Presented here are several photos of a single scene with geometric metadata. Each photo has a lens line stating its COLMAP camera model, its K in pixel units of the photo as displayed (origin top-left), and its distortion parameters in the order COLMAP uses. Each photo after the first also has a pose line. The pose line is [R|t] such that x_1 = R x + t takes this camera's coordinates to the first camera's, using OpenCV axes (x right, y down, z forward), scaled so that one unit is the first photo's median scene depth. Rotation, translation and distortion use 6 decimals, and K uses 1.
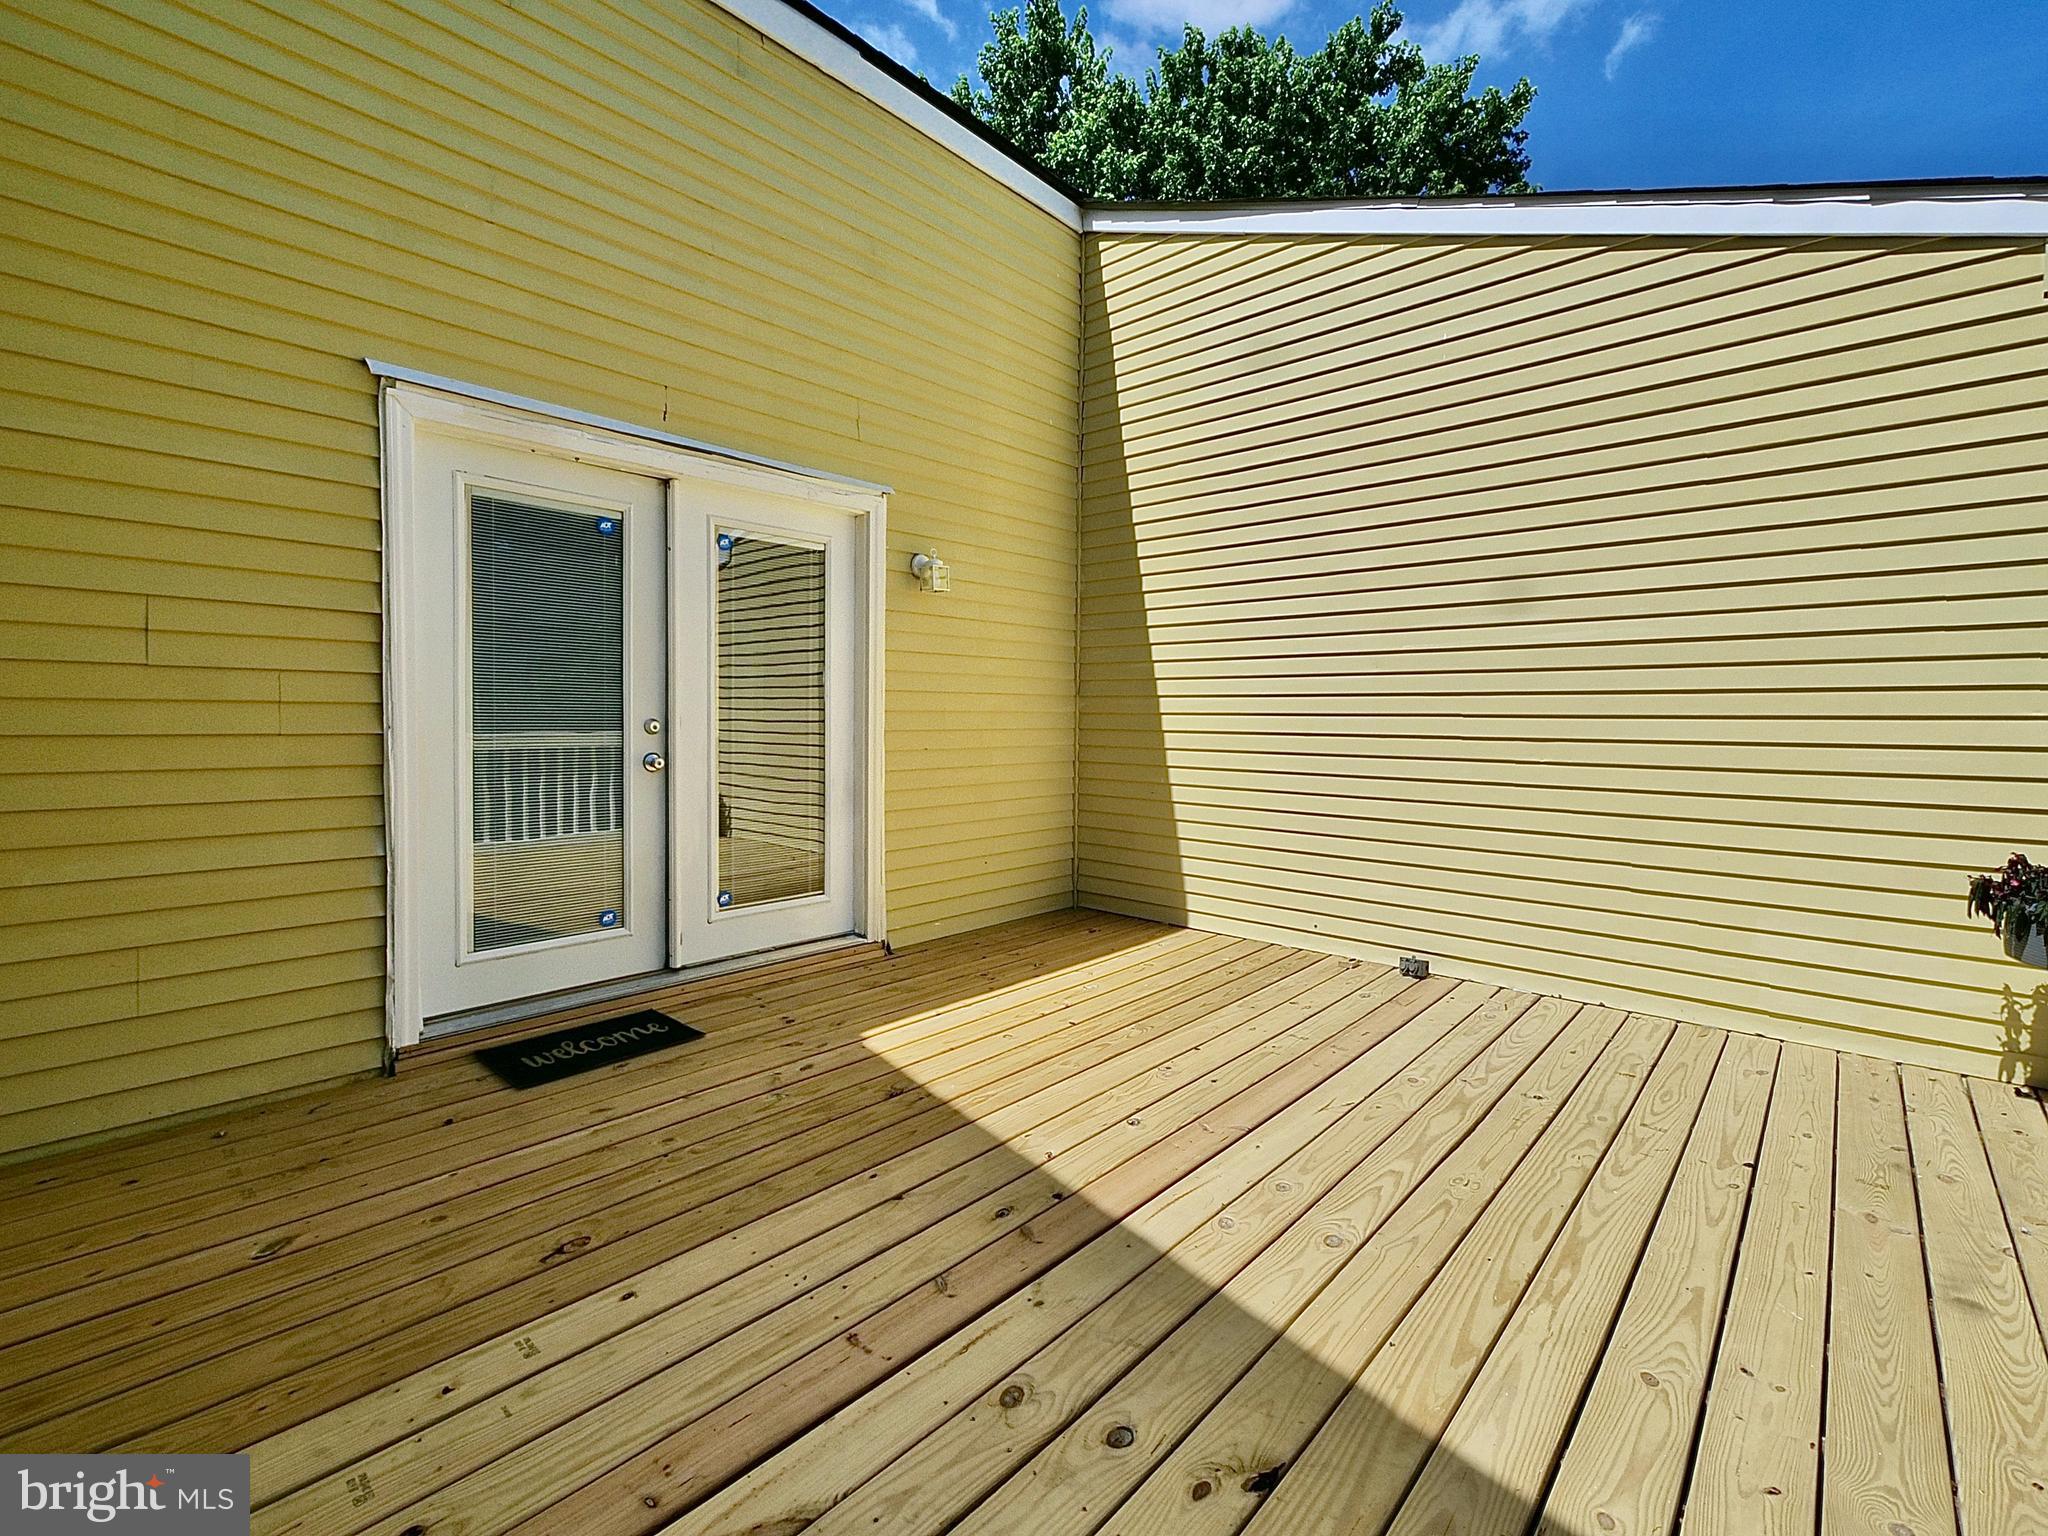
lens RADIAL K [[906.0, 0, 1036.0], [0, 906.0, 745.8], [0, 0, 1]] dist [-0.006790, -0.000010]
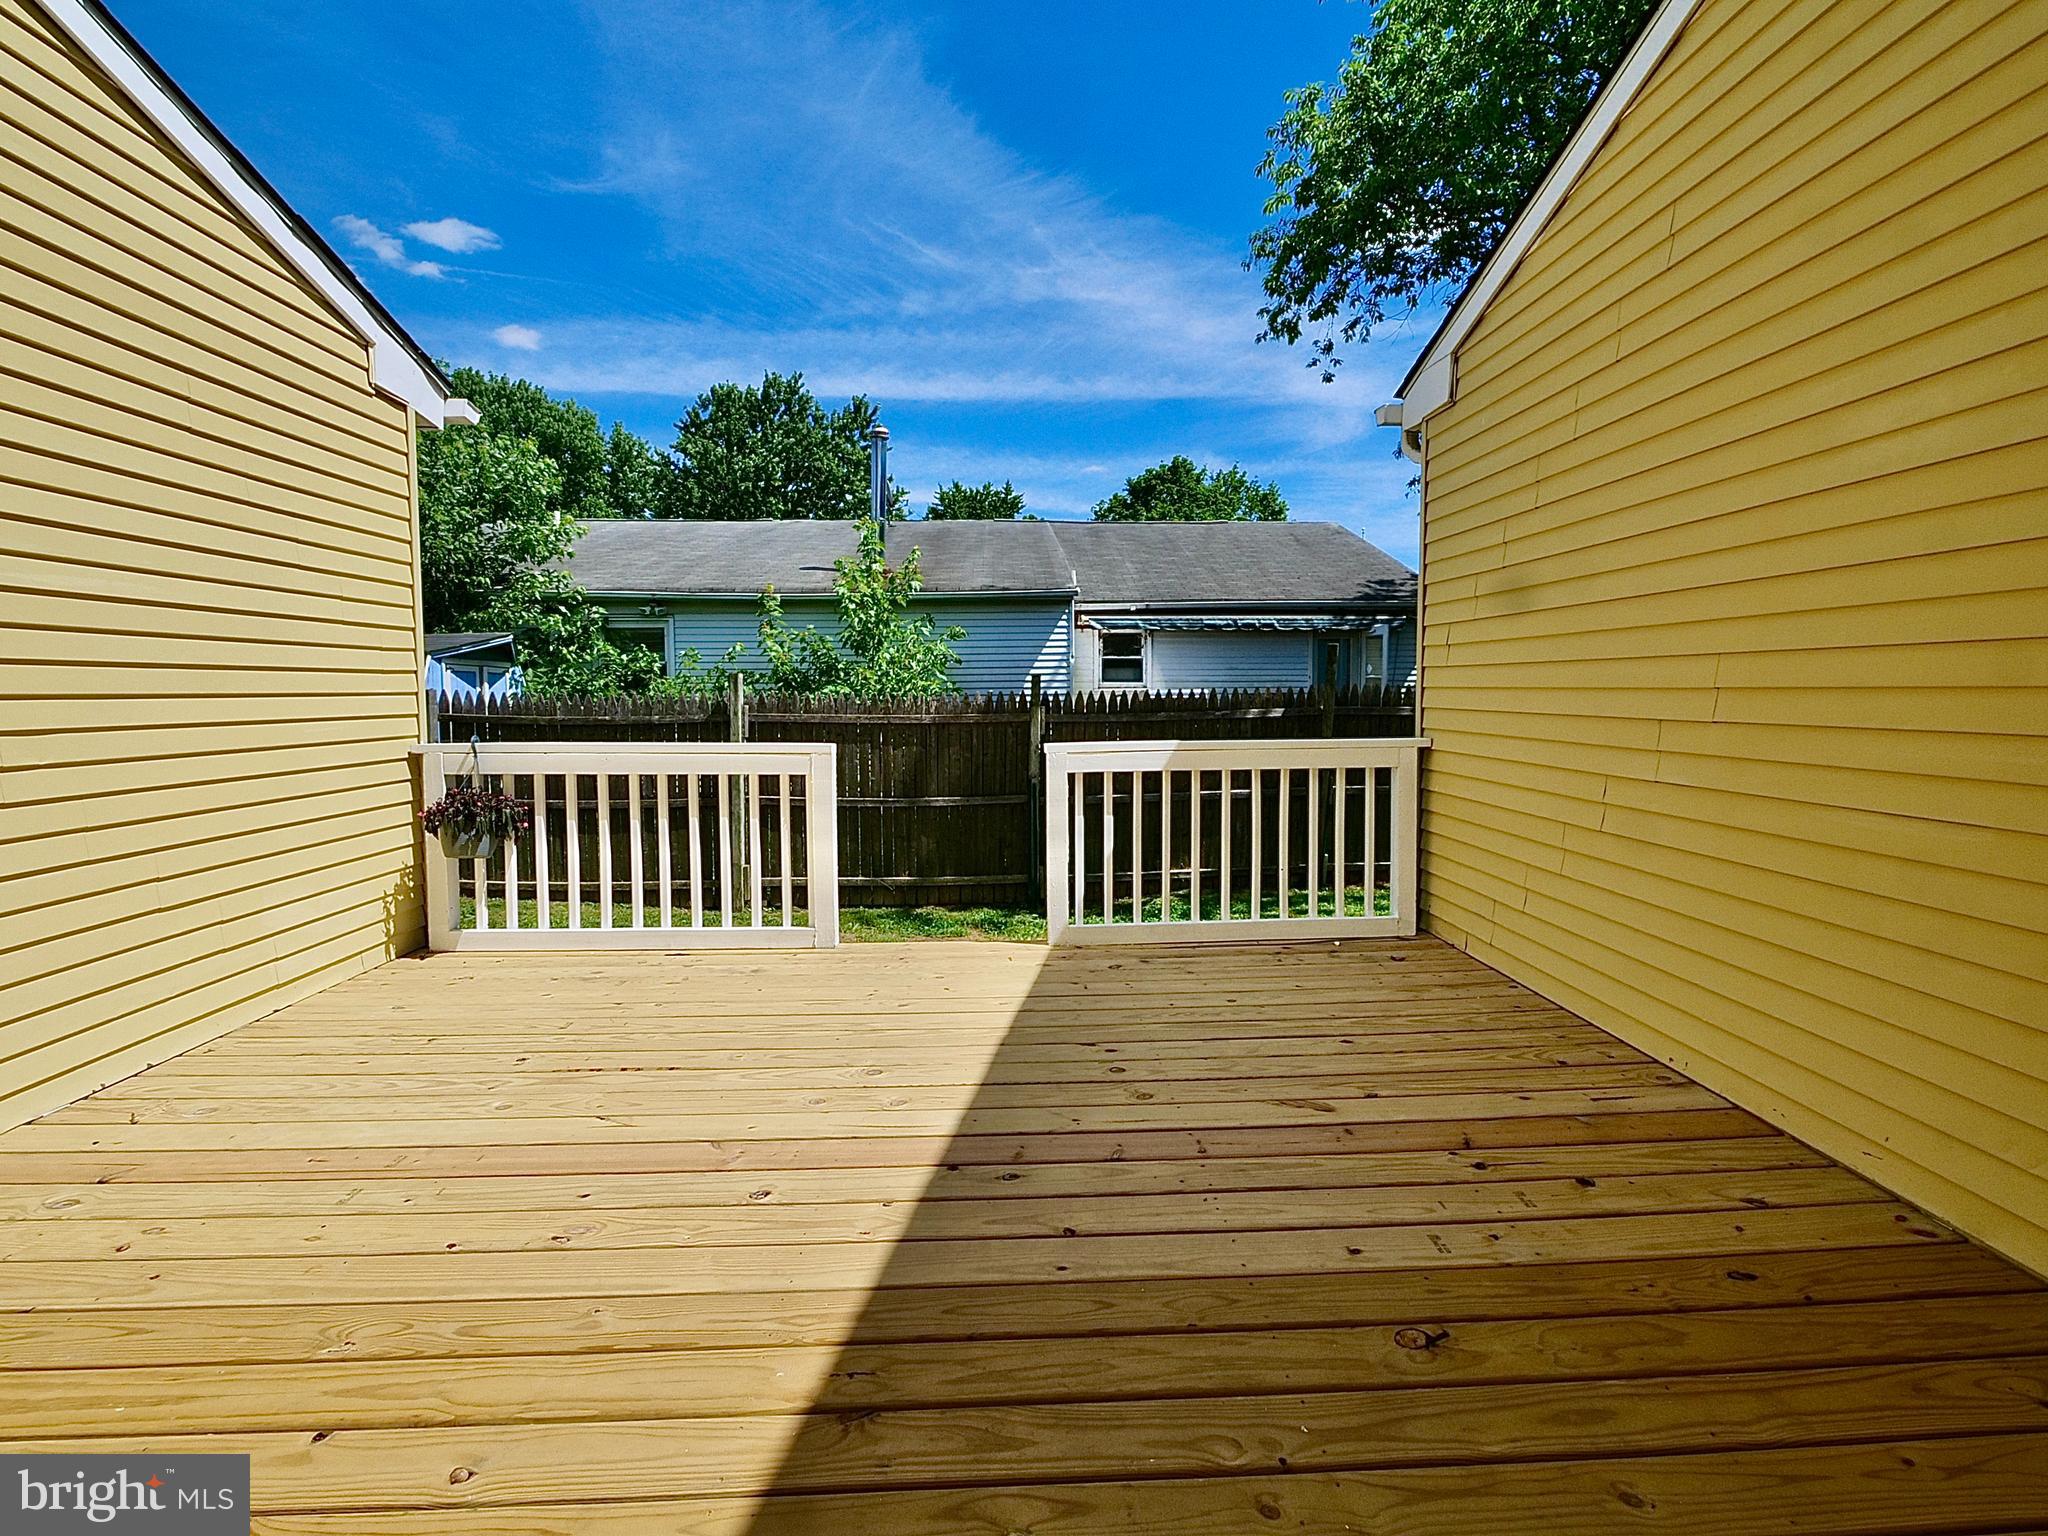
lens RADIAL K [[906.0, 0, 1036.0], [0, 906.0, 745.8], [0, 0, 1]] dist [-0.006790, -0.000010]
pose [[-0.708514, -0.048221, 0.704048, -0.767951], [0.016472, 0.996261, 0.084812, -0.072949], [-0.705505, 0.071687, -0.705070, 1.671622]]
